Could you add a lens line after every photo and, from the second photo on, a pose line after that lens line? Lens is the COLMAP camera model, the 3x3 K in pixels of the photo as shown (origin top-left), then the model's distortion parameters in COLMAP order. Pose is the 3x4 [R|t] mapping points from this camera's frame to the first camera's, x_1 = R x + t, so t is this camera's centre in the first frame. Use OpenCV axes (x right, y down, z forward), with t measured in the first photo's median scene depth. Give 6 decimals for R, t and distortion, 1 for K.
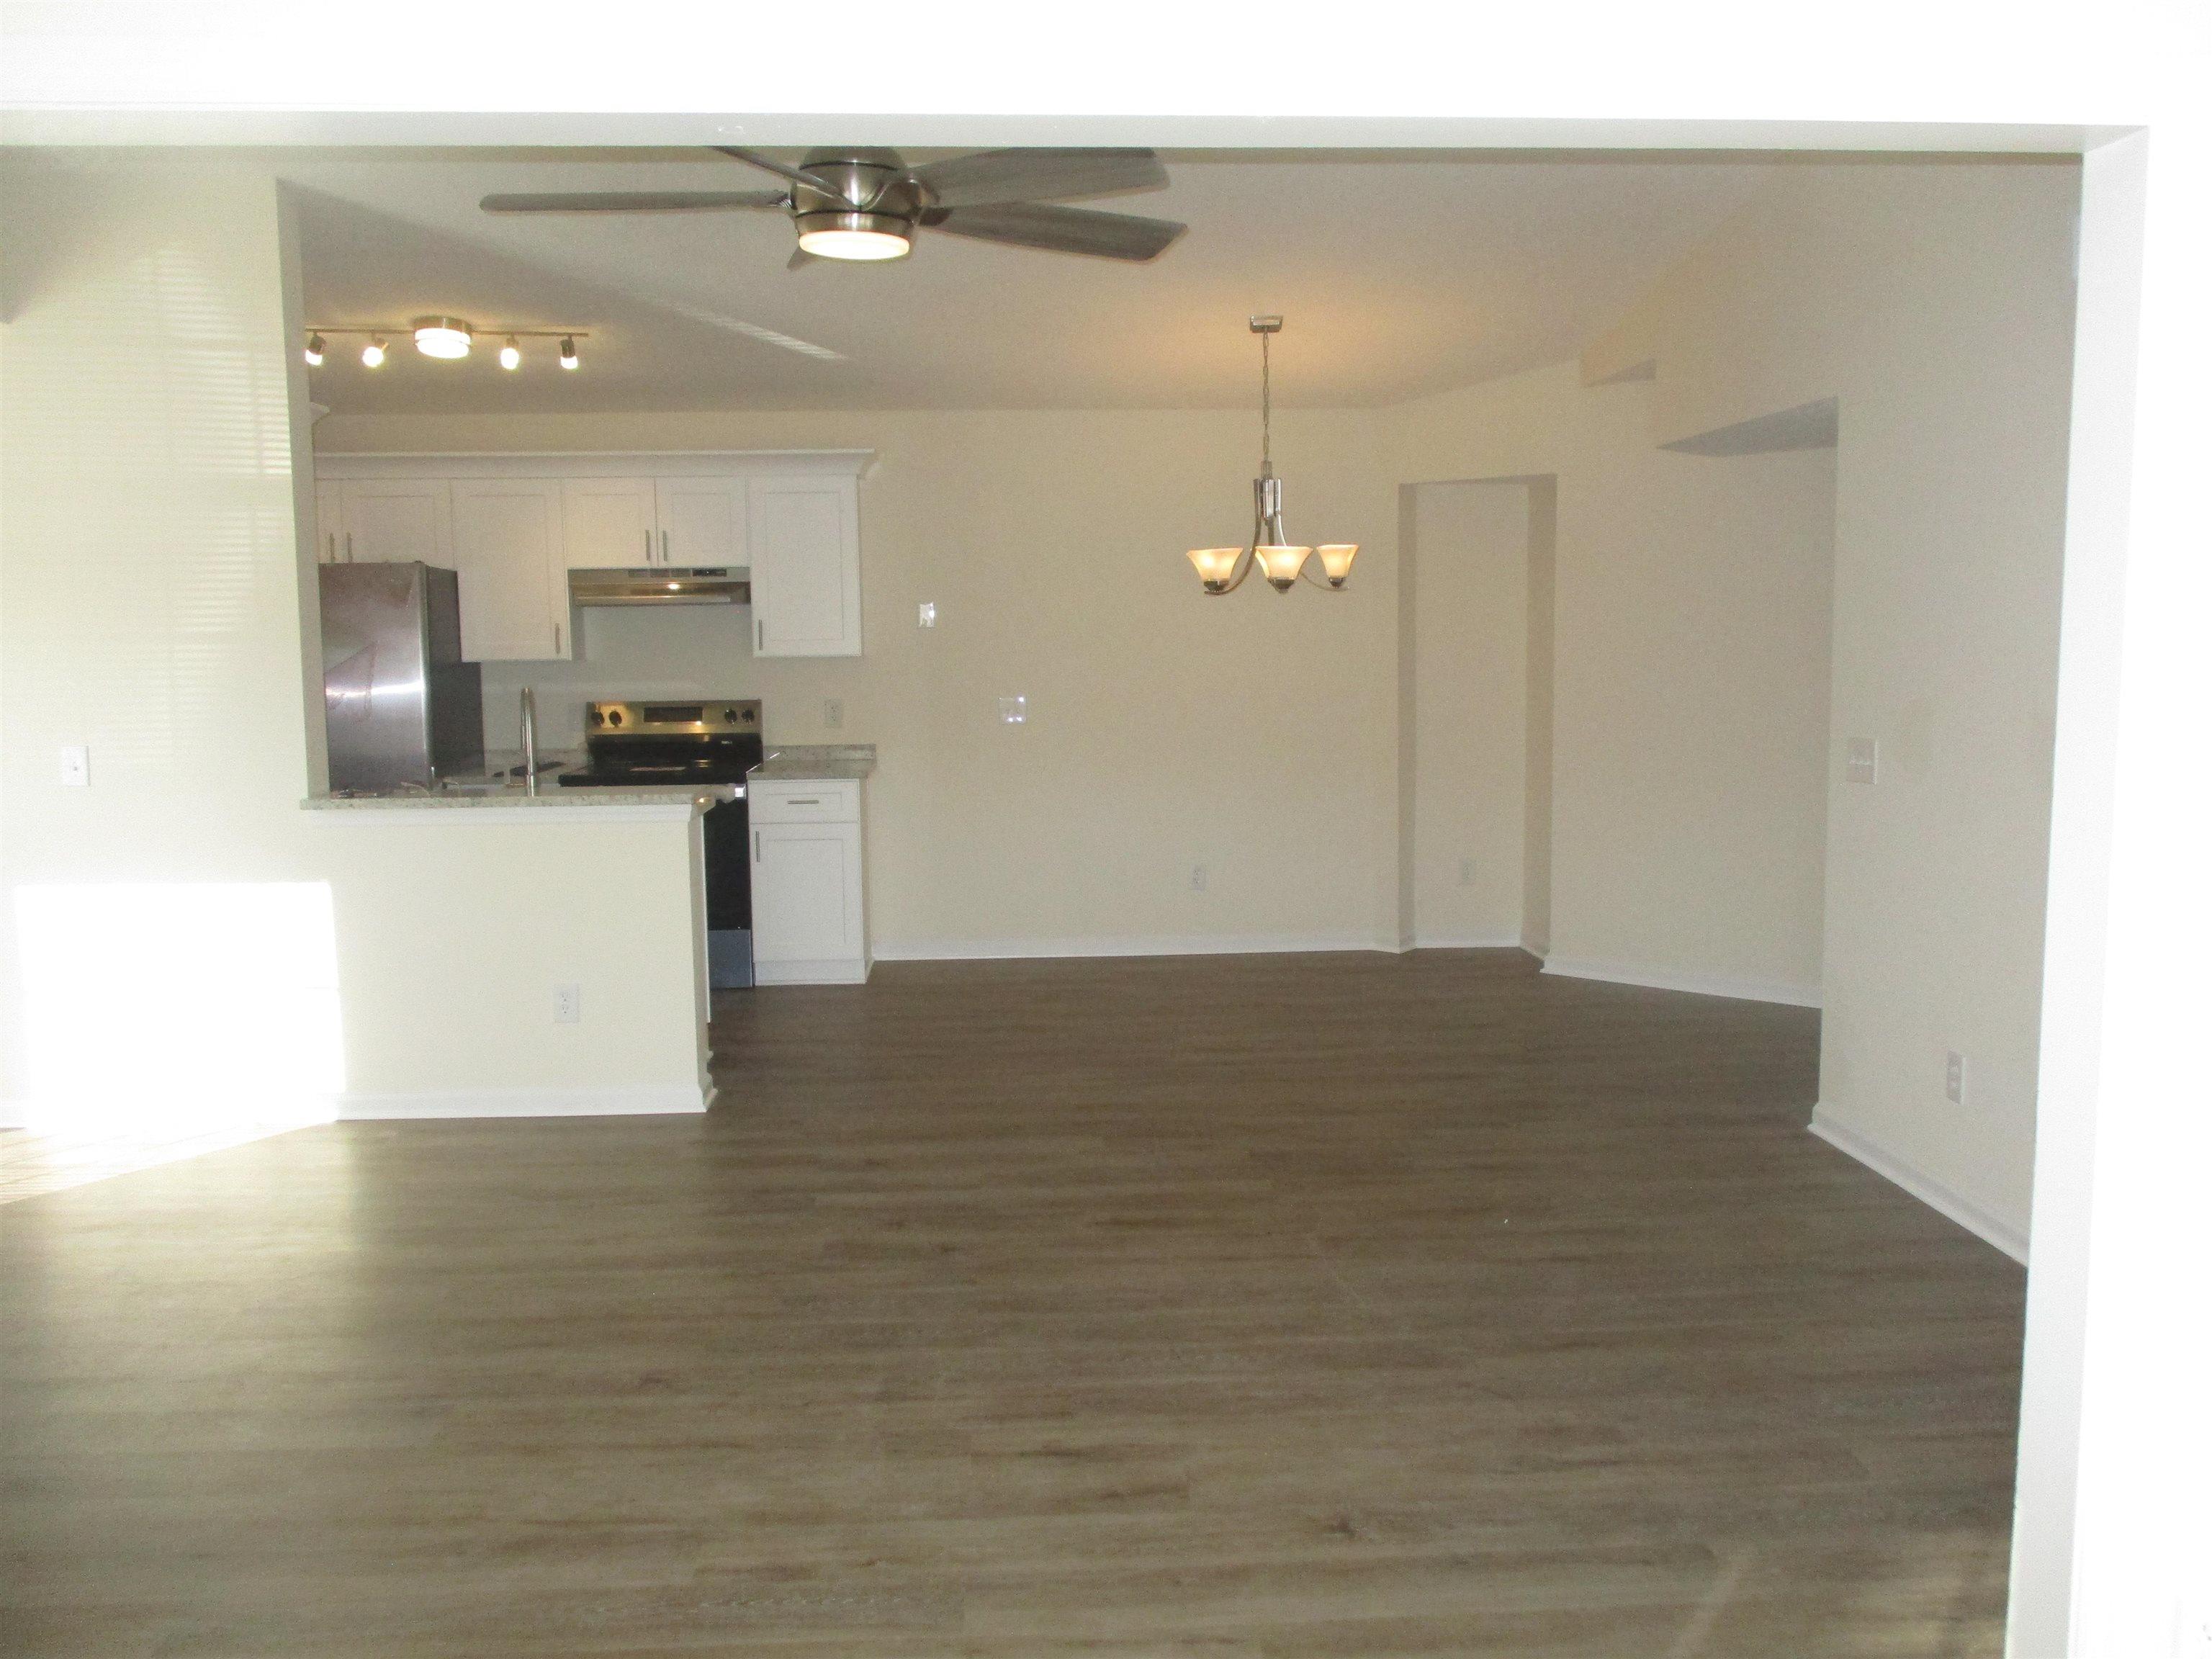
lens RADIAL K [[1806.5, 0, 1106.0], [0, 1806.5, 829.5], [0, 0, 1]] dist [-0.039269, 0.008193]
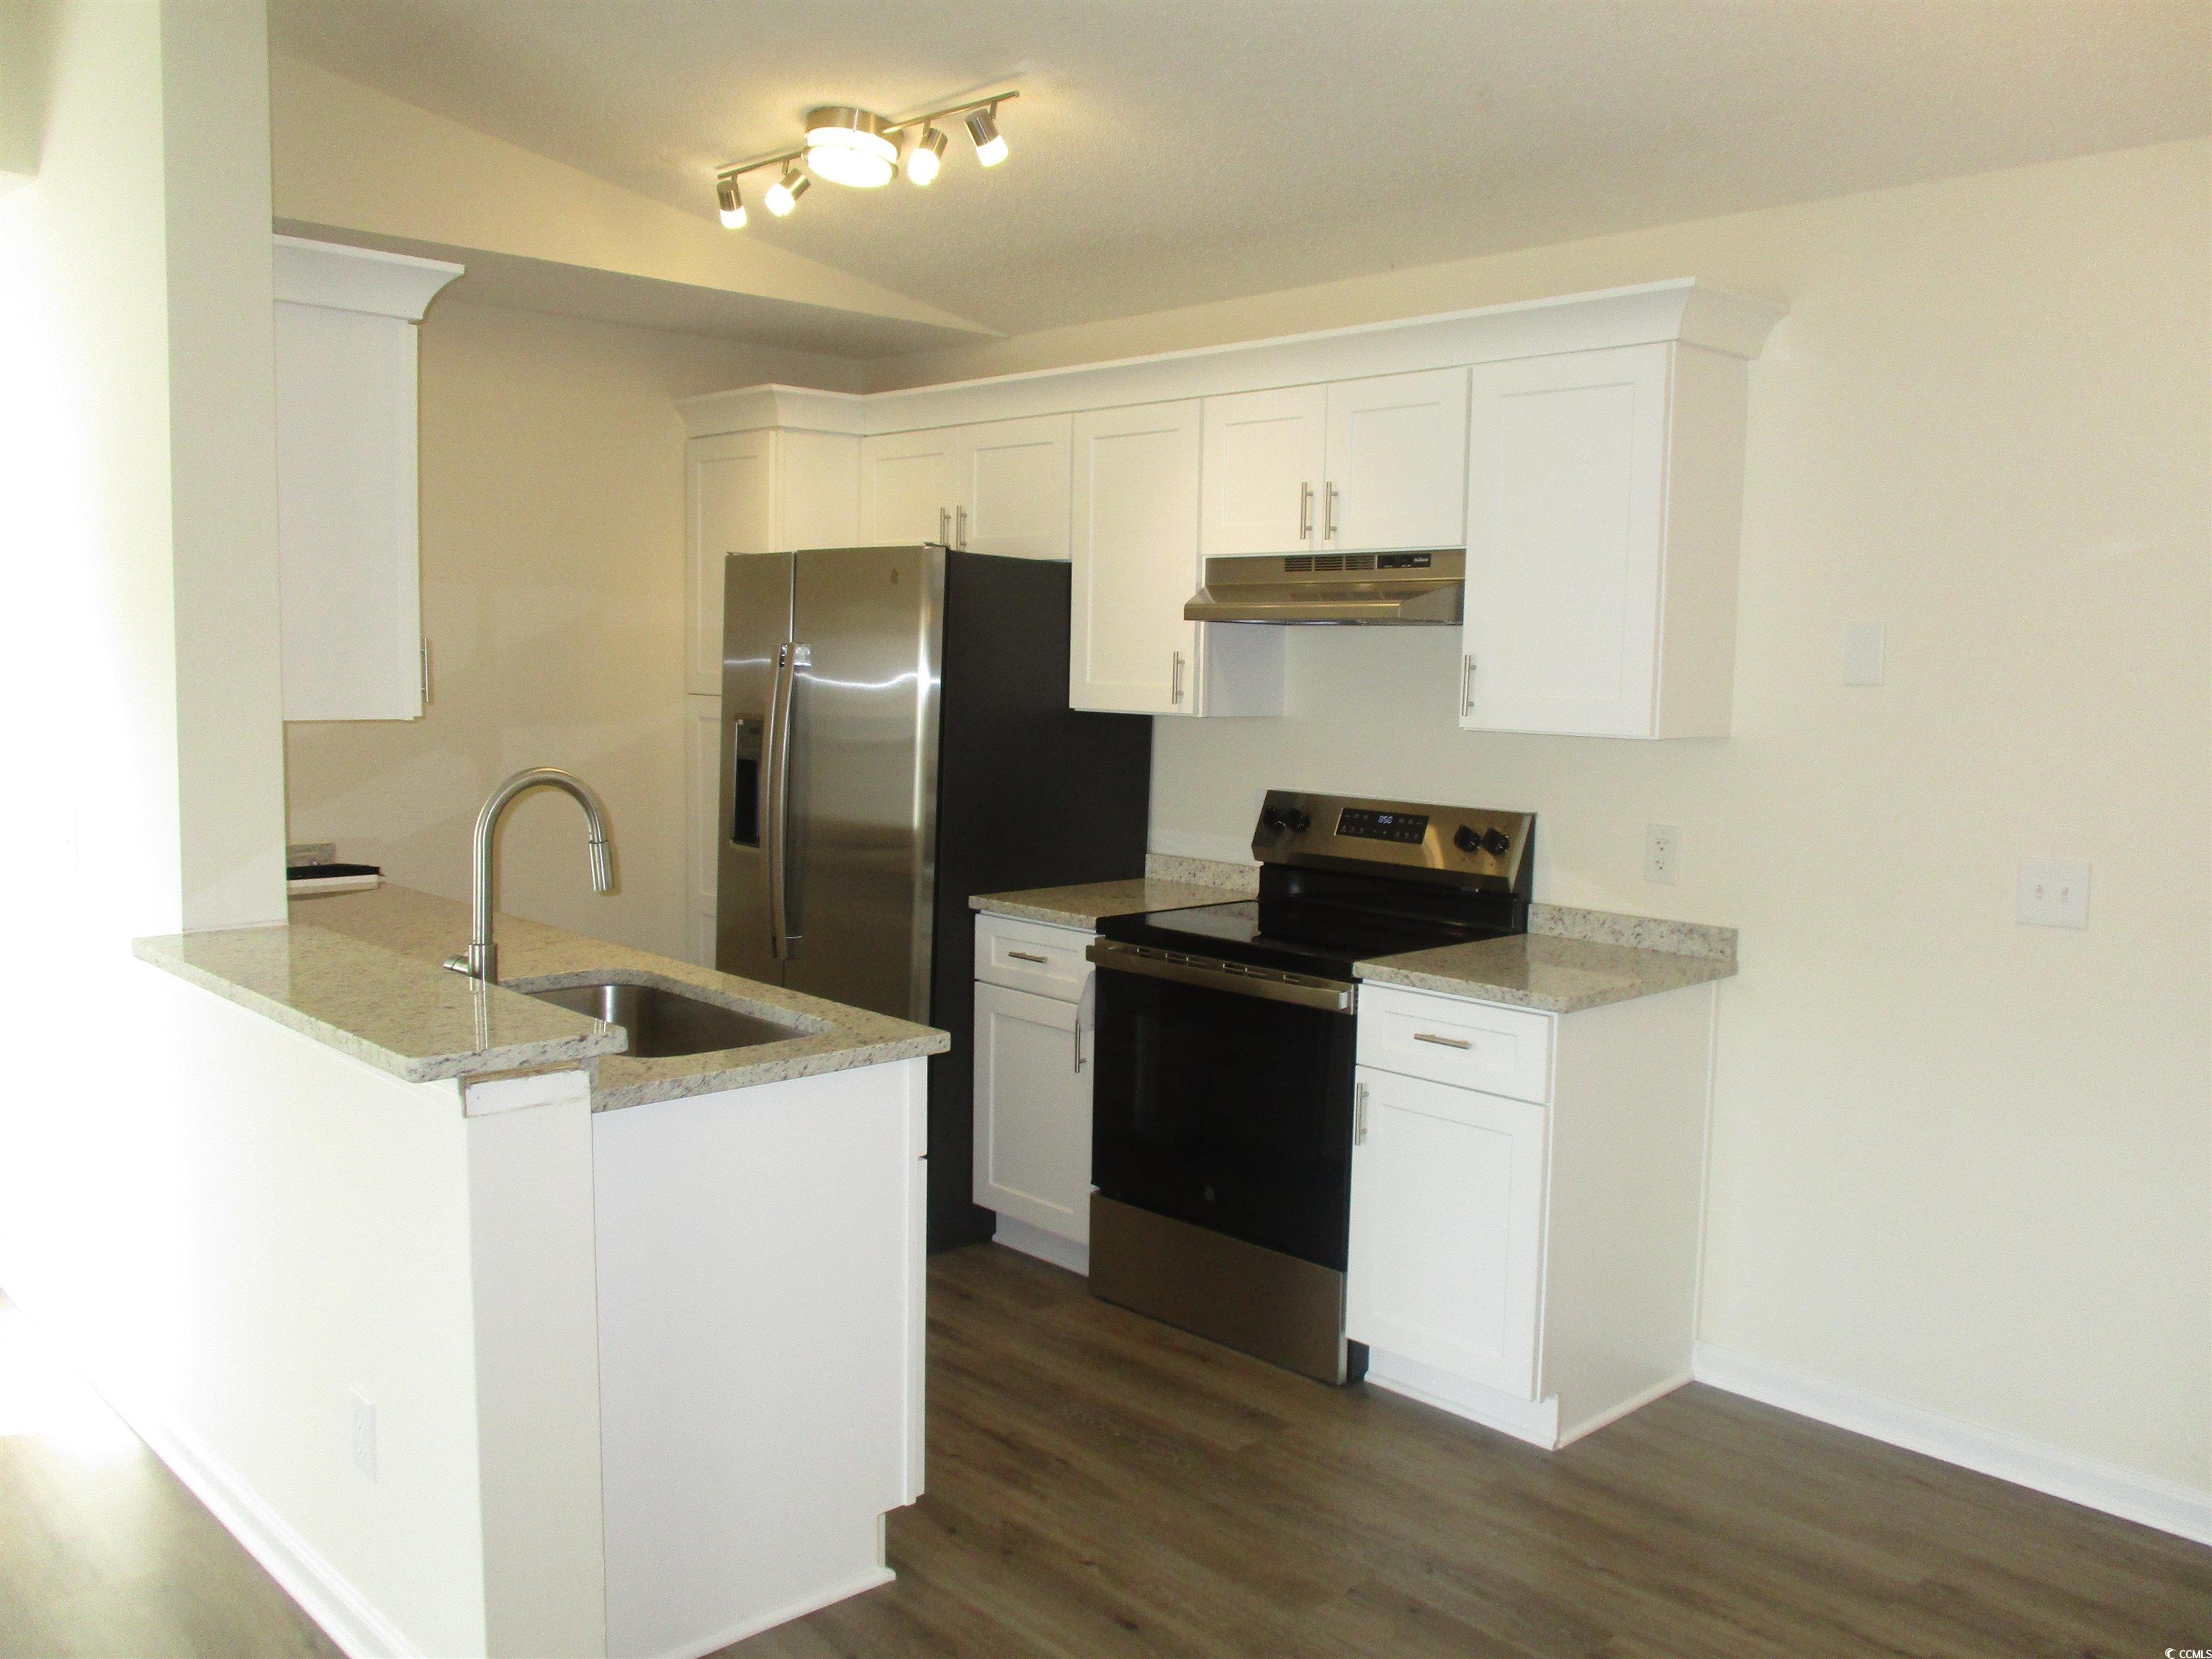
lens RADIAL K [[1857.4, 0, 1101.3], [0, 1857.4, 840.6], [0, 0, 1]] dist [-0.014101, -0.009304]
pose [[0.648127, 0.097993, -0.755201, 0.149165], [-0.111785, 0.993186, 0.032937, -0.080123], [0.753283, 0.063073, 0.654665, 0.667558]]
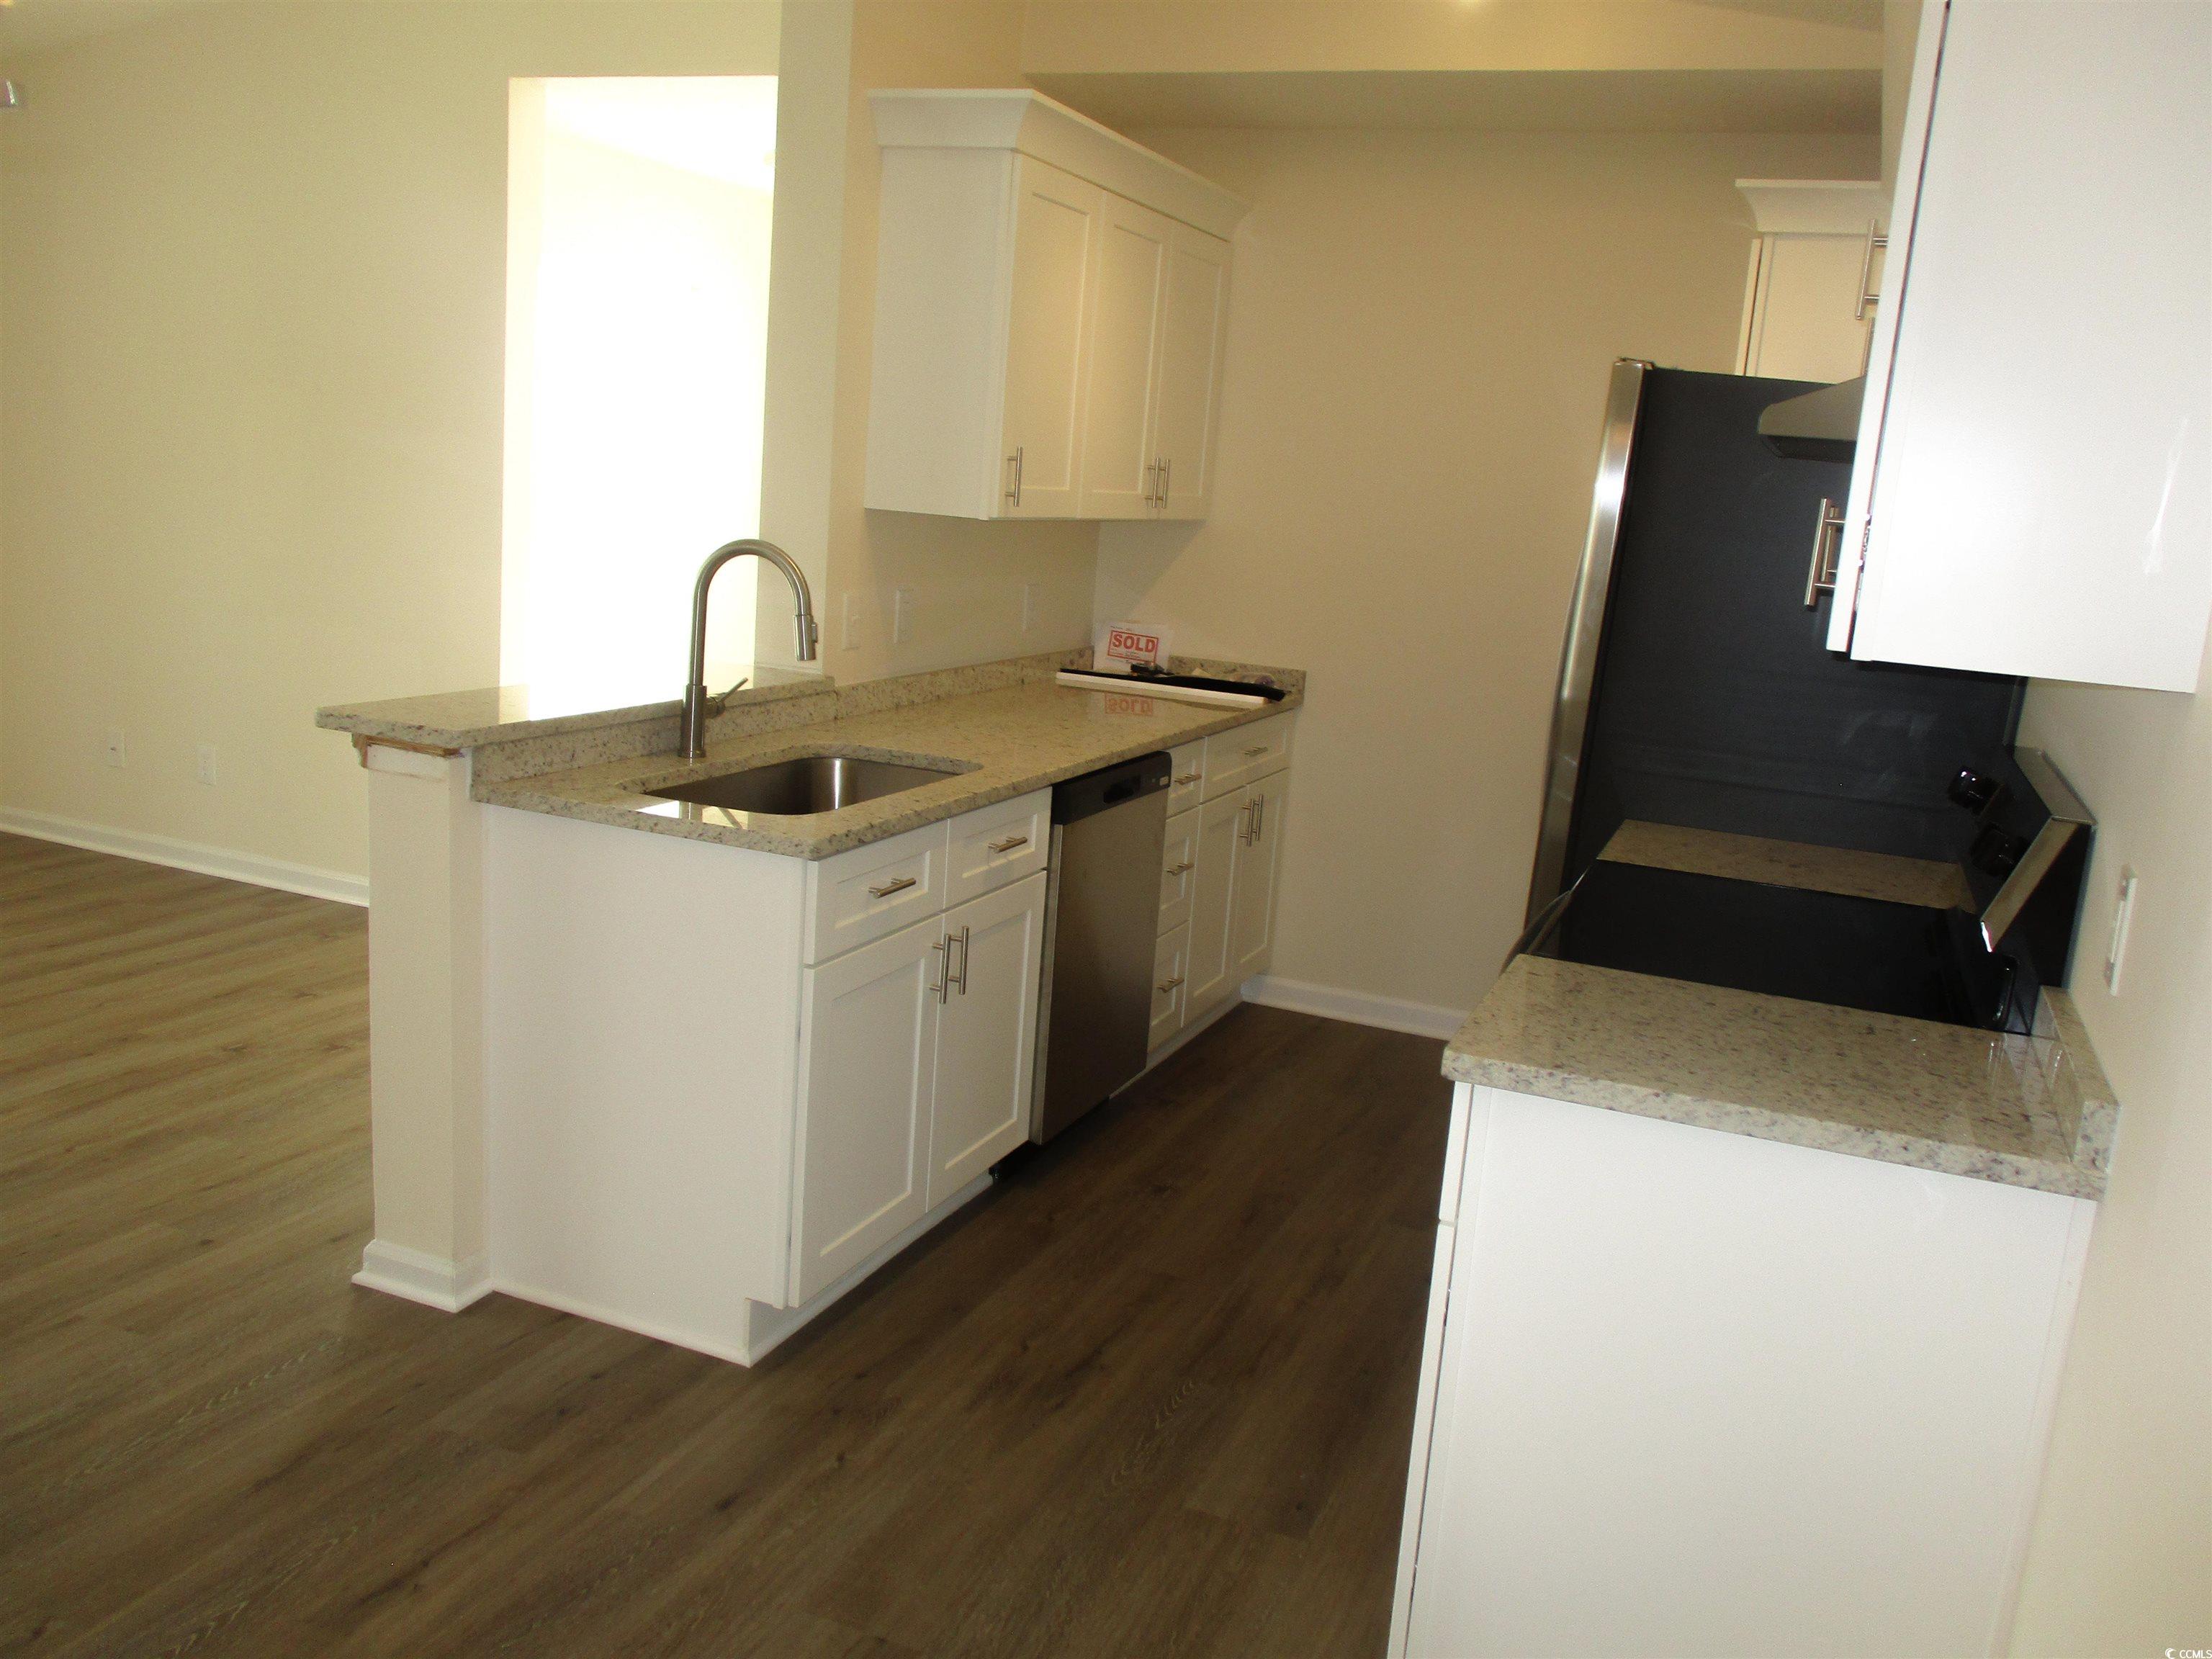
lens RADIAL K [[1857.4, 0, 1101.3], [0, 1857.4, 840.6], [0, 0, 1]] dist [-0.014101, -0.009304]
pose [[-0.422883, 0.156689, -0.892535, 0.141270], [-0.181032, 0.950475, 0.252634, -0.131794], [0.887917, 0.268412, -0.373574, 1.133966]]
